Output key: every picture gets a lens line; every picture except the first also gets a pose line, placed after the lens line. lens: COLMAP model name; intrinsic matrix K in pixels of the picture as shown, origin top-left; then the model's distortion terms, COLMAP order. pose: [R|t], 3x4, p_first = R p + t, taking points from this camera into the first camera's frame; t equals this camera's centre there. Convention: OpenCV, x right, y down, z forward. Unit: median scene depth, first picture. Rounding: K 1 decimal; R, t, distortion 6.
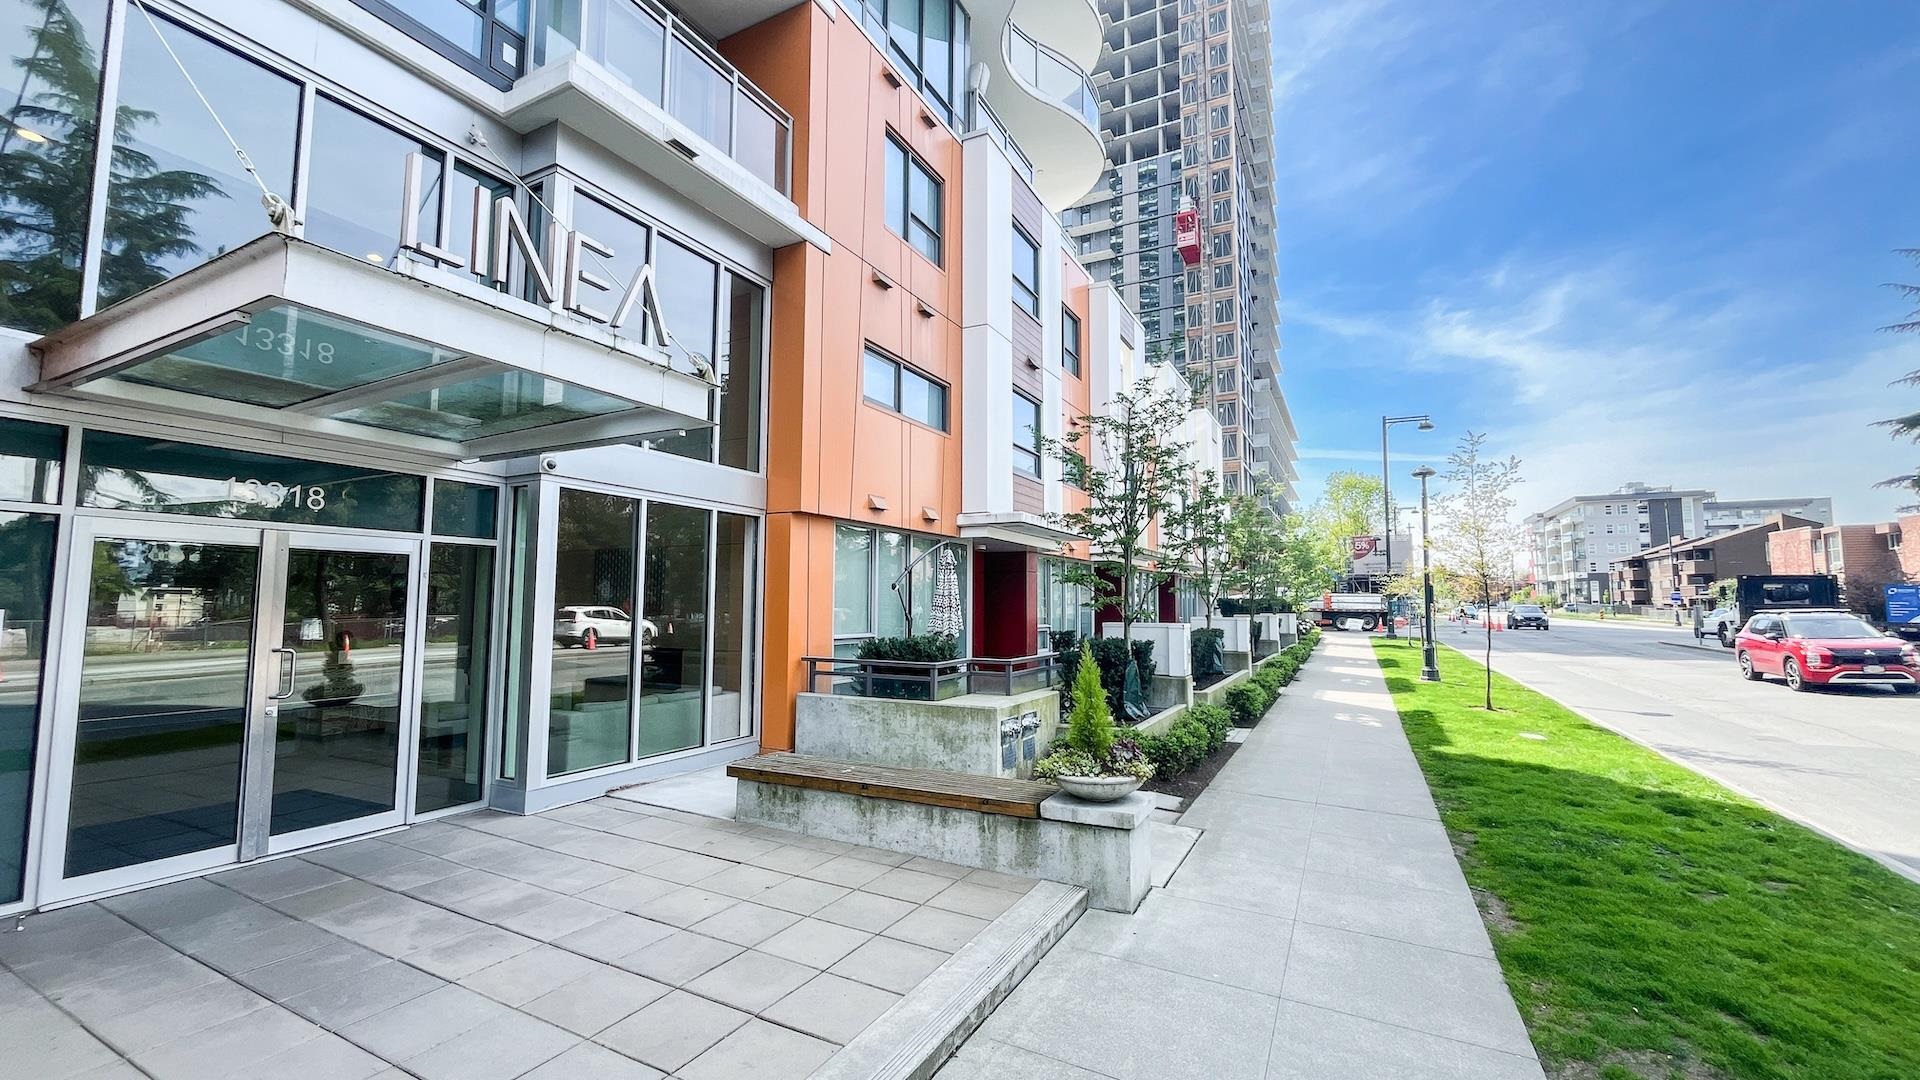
lens RADIAL K [[774.7, 0, 955.4], [0, 774.7, 541.9], [0, 0, 1]] dist [-0.000658, -0.000689]
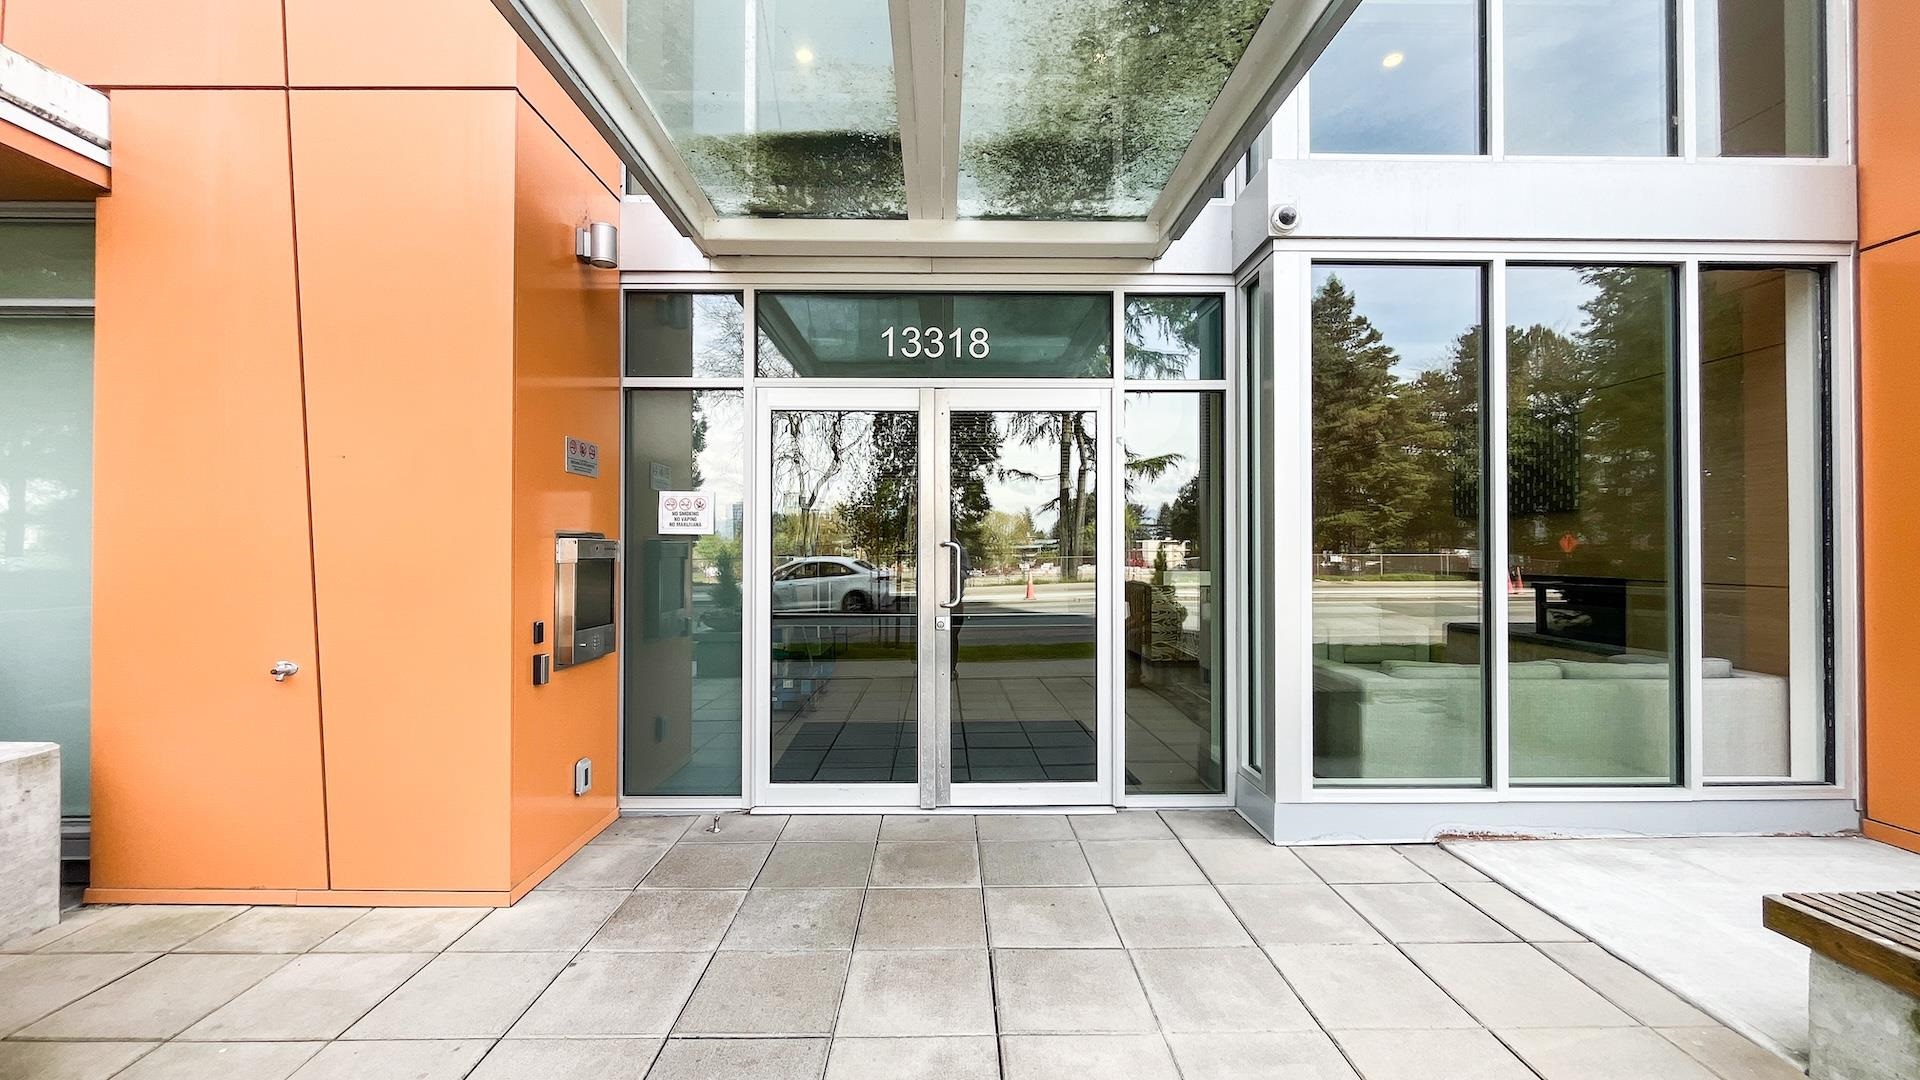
lens RADIAL K [[774.7, 0, 955.4], [0, 774.7, 541.9], [0, 0, 1]] dist [-0.000658, -0.000689]
pose [[0.477907, -0.011841, -0.878331, -0.180177], [0.074513, 0.996852, 0.027104, 0.108046], [0.875244, -0.078400, 0.477285, 0.588872]]
